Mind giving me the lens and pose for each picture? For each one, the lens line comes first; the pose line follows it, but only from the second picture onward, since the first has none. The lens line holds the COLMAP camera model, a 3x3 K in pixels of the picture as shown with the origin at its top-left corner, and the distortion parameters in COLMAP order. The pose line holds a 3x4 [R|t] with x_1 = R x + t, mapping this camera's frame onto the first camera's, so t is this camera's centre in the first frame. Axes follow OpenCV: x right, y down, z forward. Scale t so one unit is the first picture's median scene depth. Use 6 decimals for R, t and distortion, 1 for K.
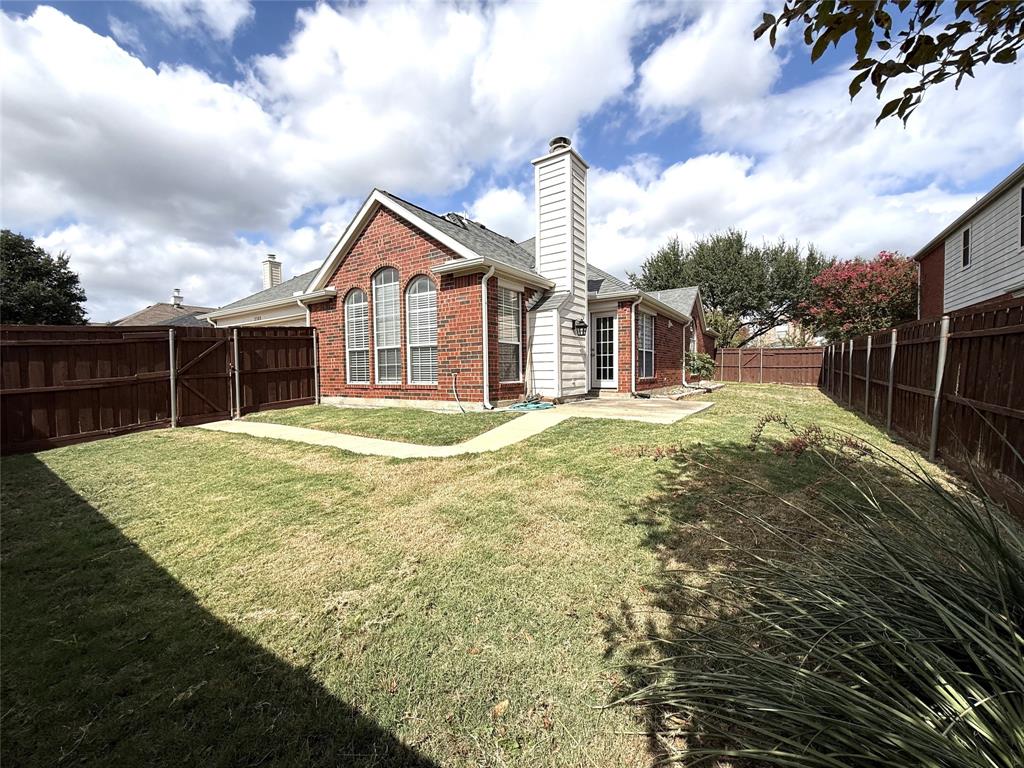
lens RADIAL K [[409.6, 0, 511.2], [0, 409.6, 389.8], [0, 0, 1]] dist [0.003931, 0.000246]
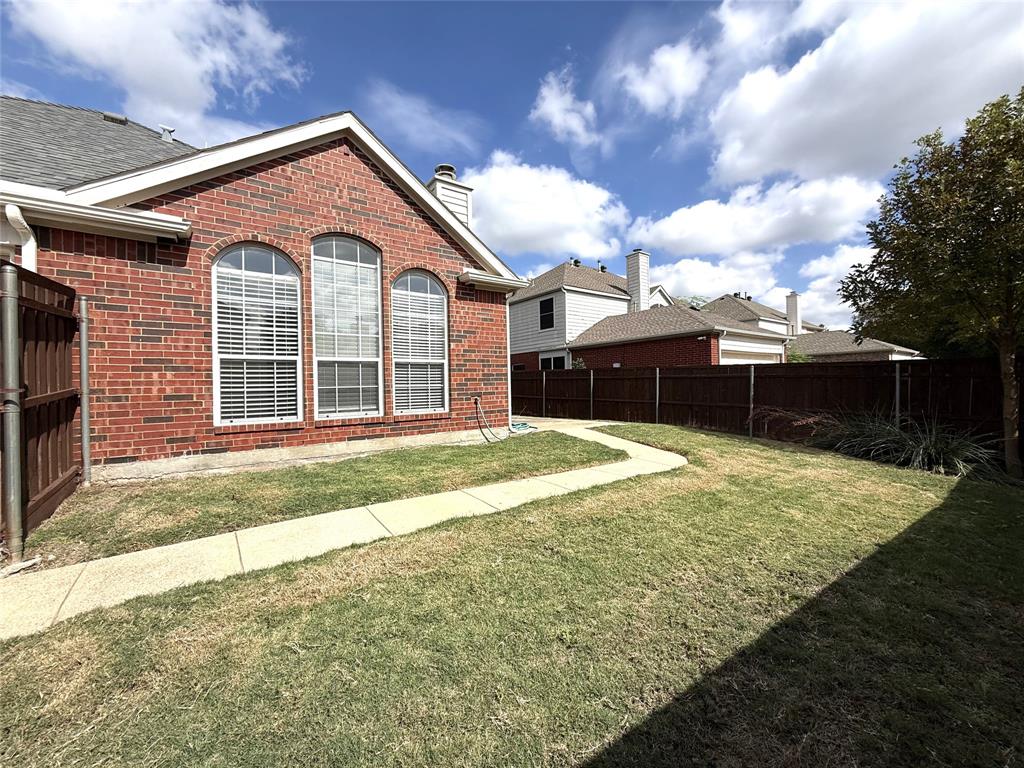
lens RADIAL K [[409.6, 0, 514.2], [0, 409.6, 384.0], [0, 0, 1]] dist [0.003931, 0.000246]
pose [[0.338597, 0.002350, 0.940928, -0.895958], [0.046816, 0.998716, -0.019341, -0.045834], [-0.939766, 0.050599, 0.338053, 0.601625]]
